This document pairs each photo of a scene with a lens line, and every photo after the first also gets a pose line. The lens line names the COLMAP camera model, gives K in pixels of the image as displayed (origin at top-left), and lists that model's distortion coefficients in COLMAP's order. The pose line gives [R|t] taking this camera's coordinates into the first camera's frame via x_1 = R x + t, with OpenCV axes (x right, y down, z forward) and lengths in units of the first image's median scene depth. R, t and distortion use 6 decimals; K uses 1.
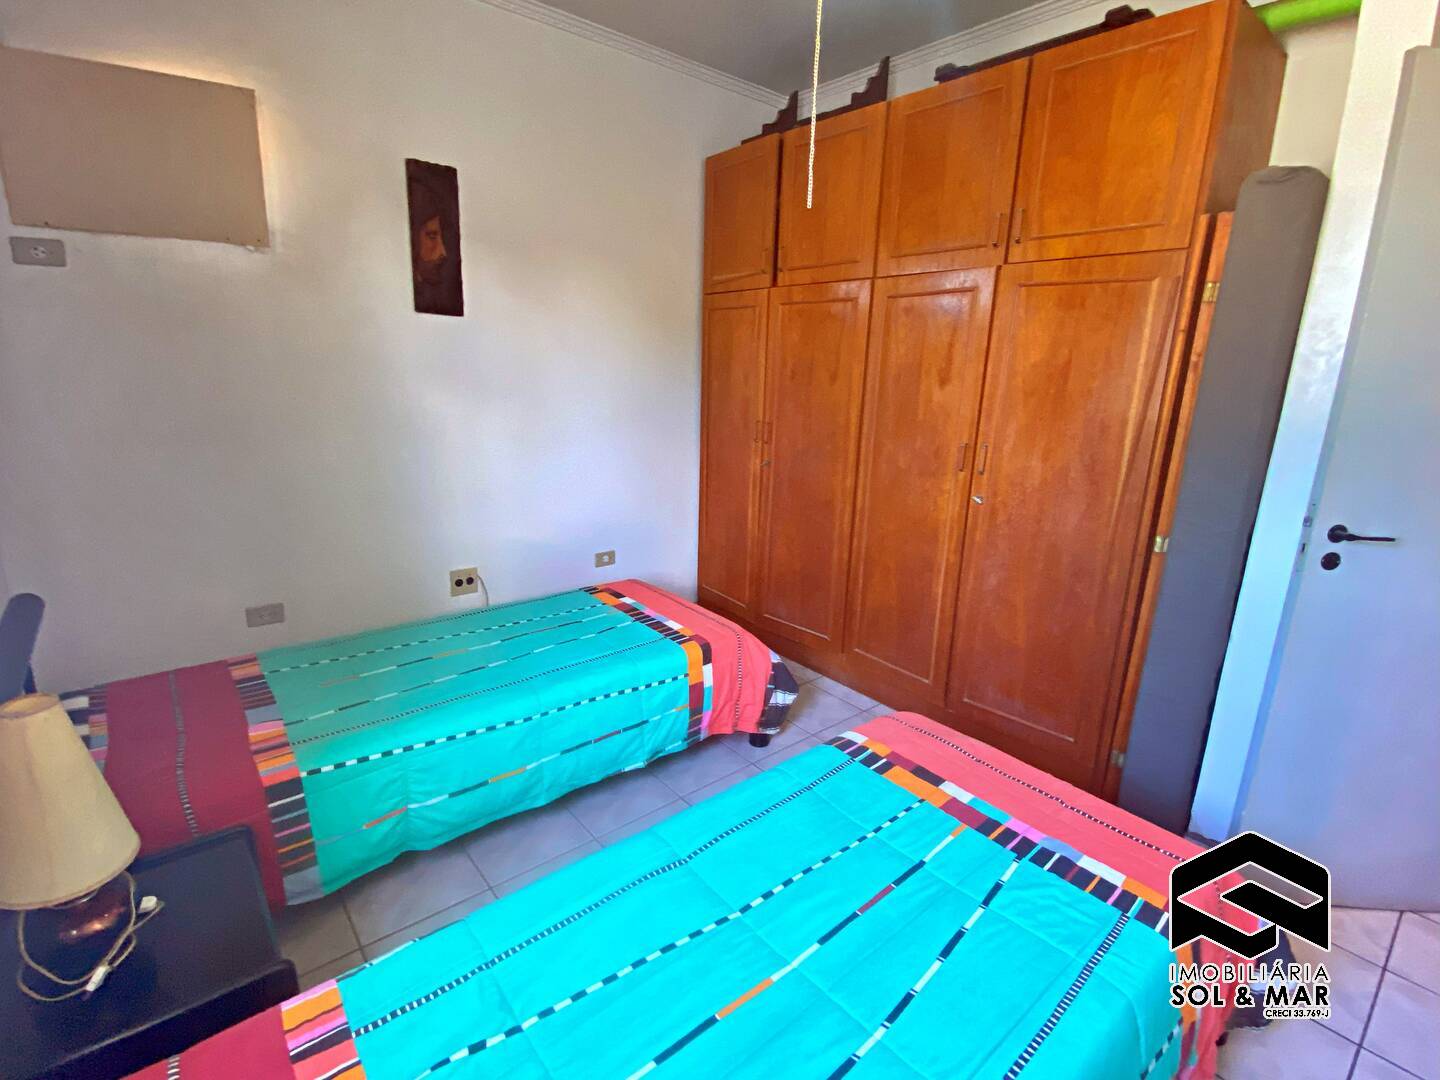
lens RADIAL K [[675.3, 0, 709.1], [0, 675.3, 539.4], [0, 0, 1]] dist [0.021884, -0.022403]
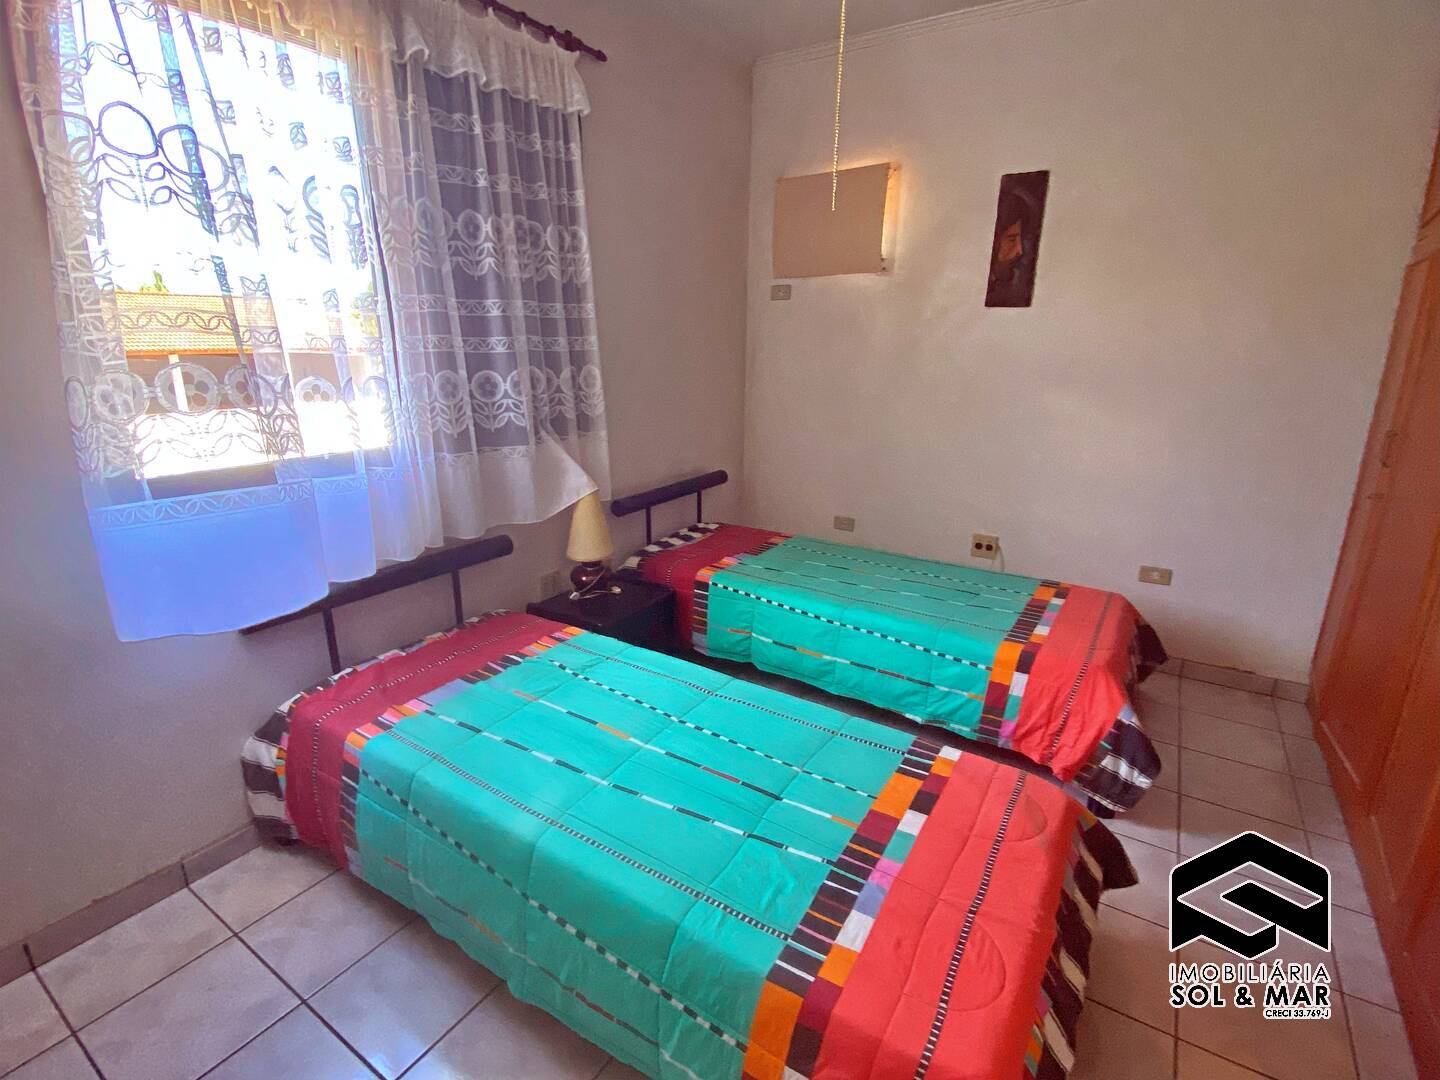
lens RADIAL K [[675.3, 0, 707.1], [0, 675.3, 535.0], [0, 0, 1]] dist [0.021884, -0.022403]
pose [[0.281139, 0.239001, -0.929430, 0.709240], [-0.233248, 0.956468, 0.175400, -0.059154], [0.930890, 0.167476, 0.324647, 0.269575]]
